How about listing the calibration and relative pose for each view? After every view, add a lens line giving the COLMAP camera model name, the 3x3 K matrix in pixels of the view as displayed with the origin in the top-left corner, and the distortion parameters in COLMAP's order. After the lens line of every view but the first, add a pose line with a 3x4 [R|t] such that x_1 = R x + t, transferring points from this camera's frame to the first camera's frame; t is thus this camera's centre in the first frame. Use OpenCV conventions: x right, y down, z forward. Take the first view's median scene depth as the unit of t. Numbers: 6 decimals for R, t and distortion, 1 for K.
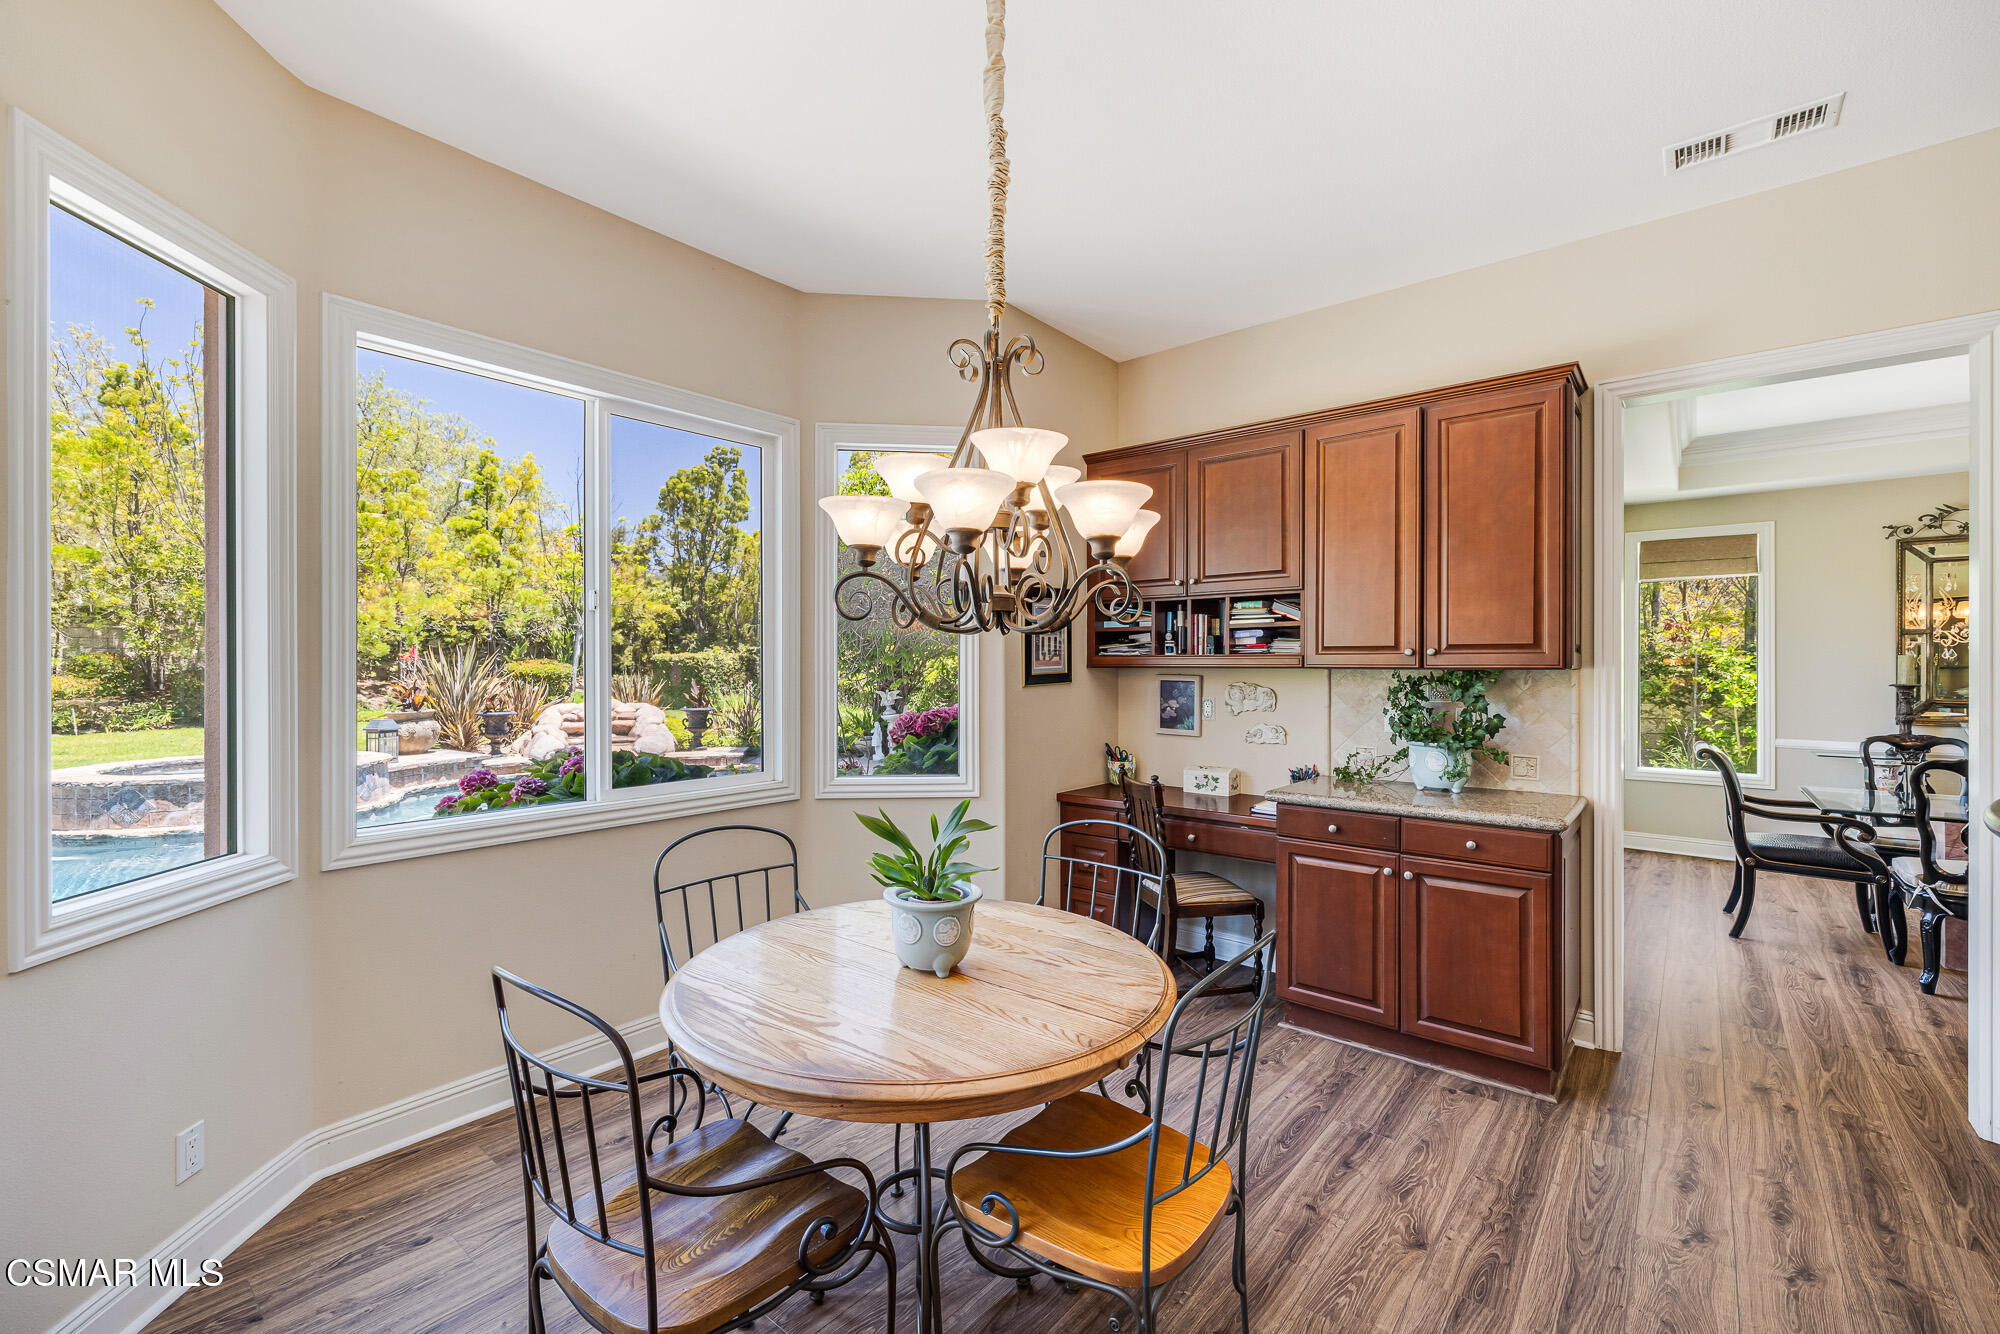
lens RADIAL K [[841.9, 0, 1007.0], [0, 841.9, 662.7], [0, 0, 1]] dist [0.002855, -0.000548]
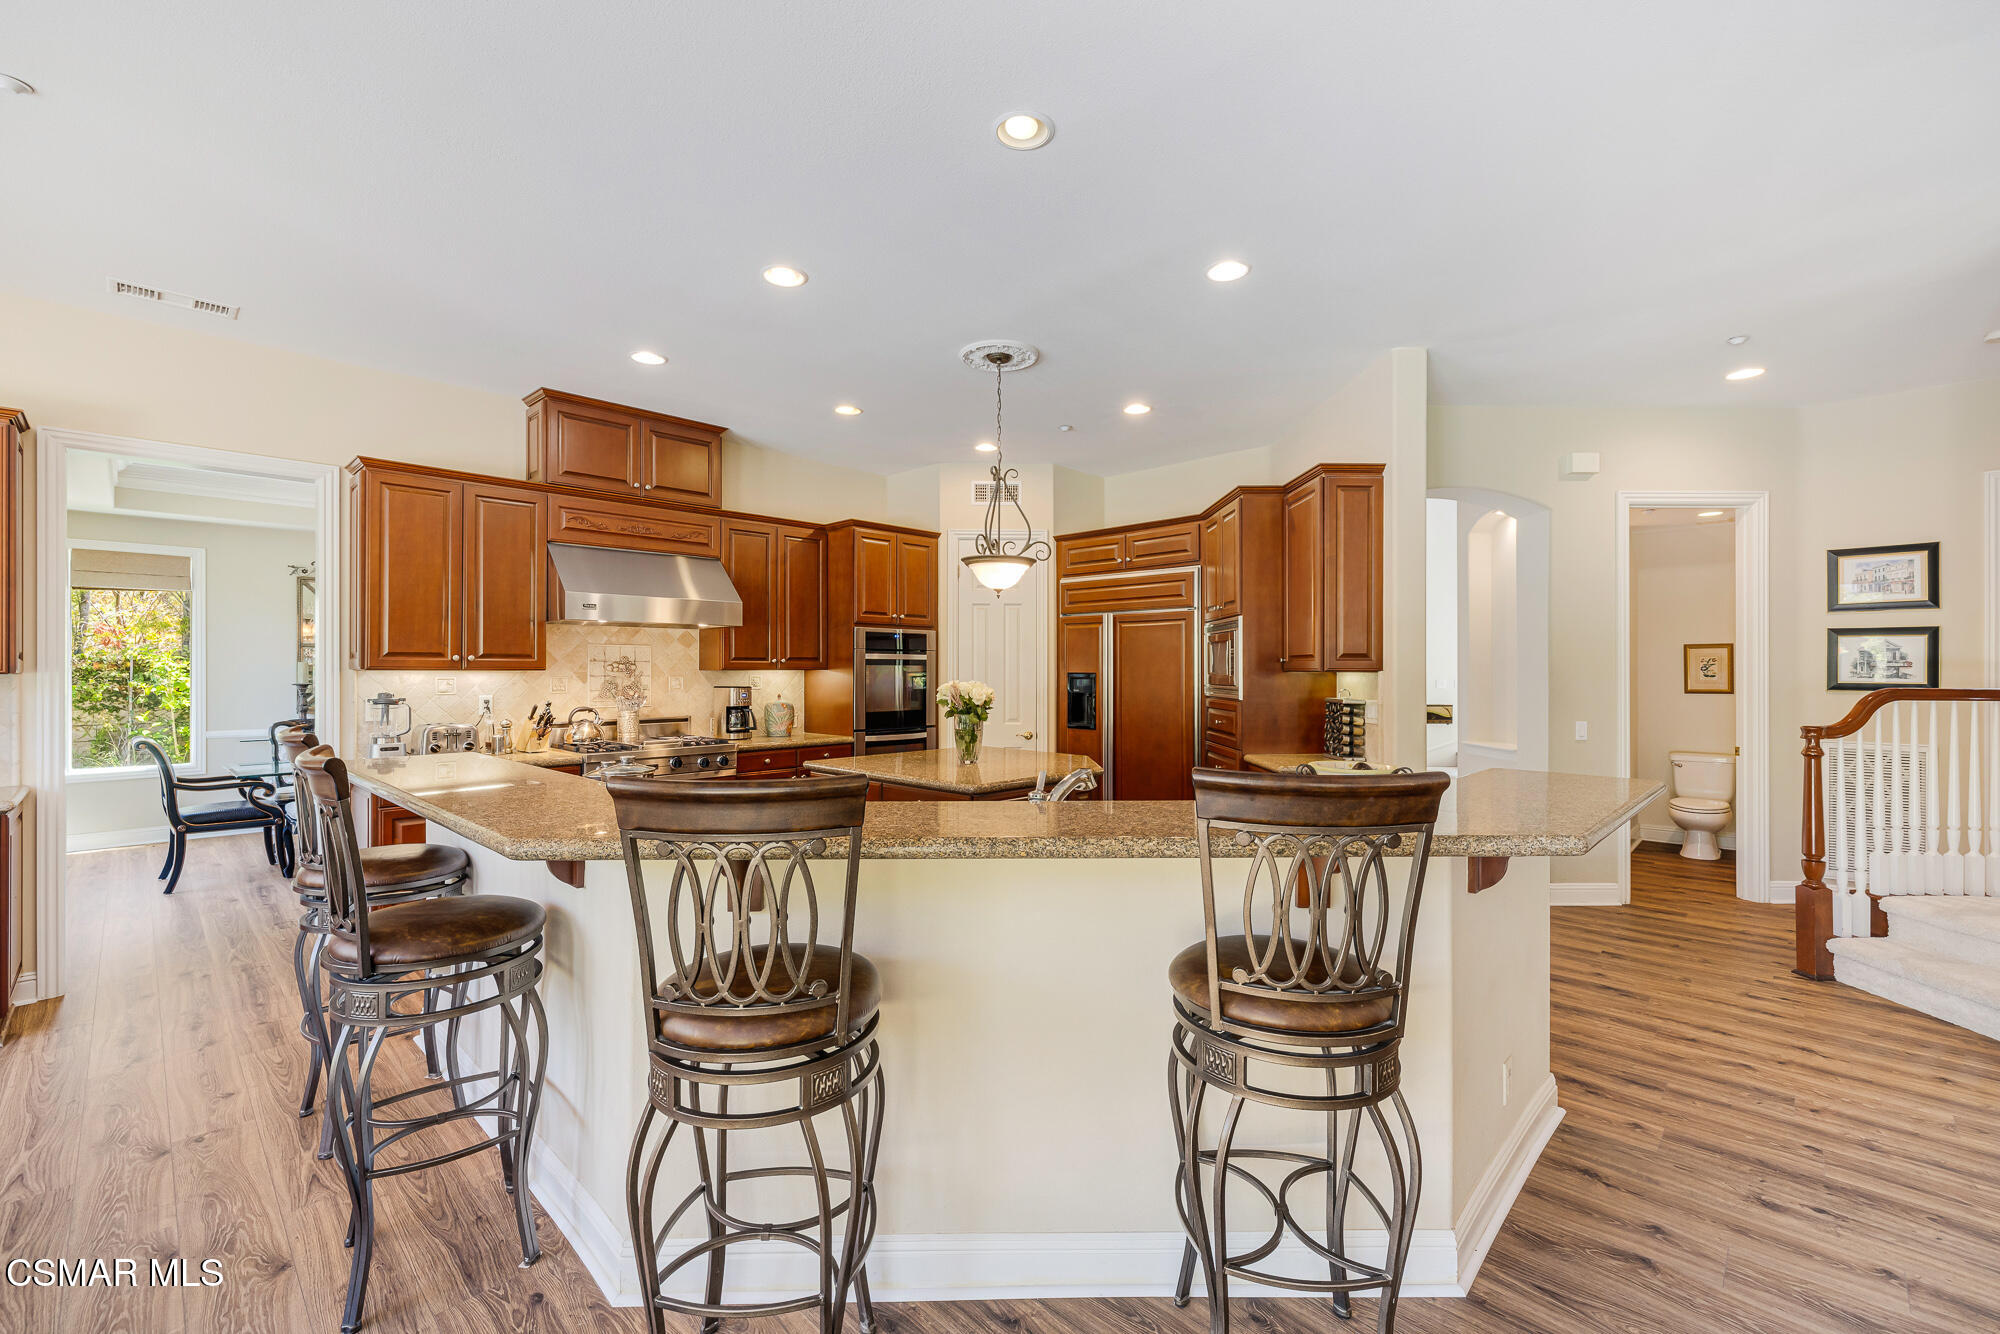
lens RADIAL K [[841.9, 0, 998.2], [0, 841.9, 670.3], [0, 0, 1]] dist [0.002855, -0.000548]
pose [[0.085601, -0.001782, 0.996328, -0.247816], [-0.002088, 0.999996, 0.001968, -0.001437], [-0.996327, -0.002249, 0.085597, -0.297220]]
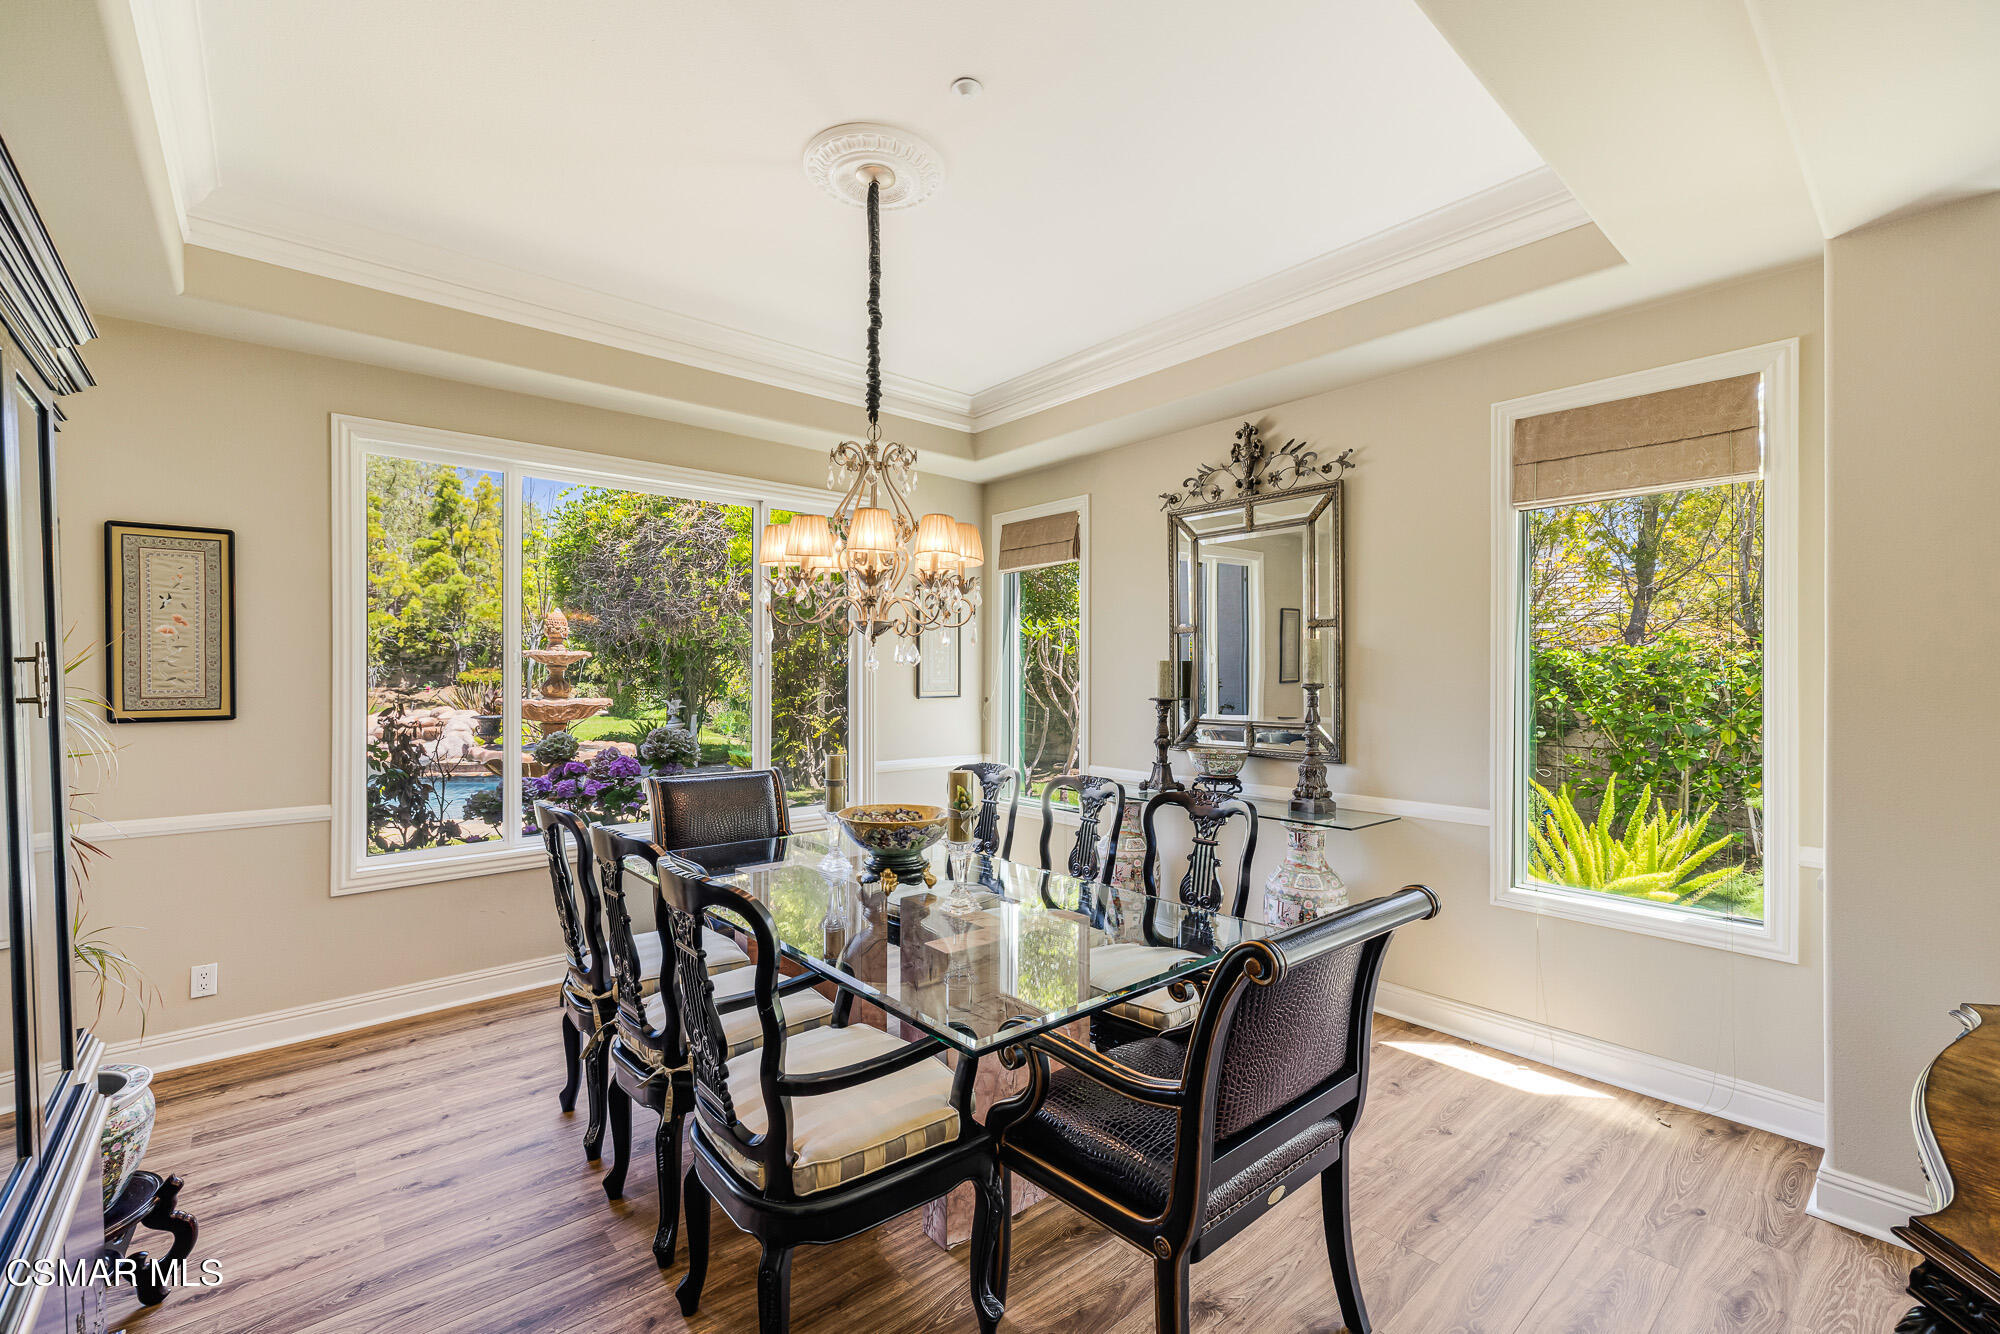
lens RADIAL K [[841.9, 0, 991.8], [0, 841.9, 681.9], [0, 0, 1]] dist [0.002855, -0.000548]
pose [[0.982336, 0.001897, -0.187117, 1.314072], [0.001045, 0.999877, 0.015625, -0.002792], [0.187124, -0.015545, 0.982213, 0.261834]]
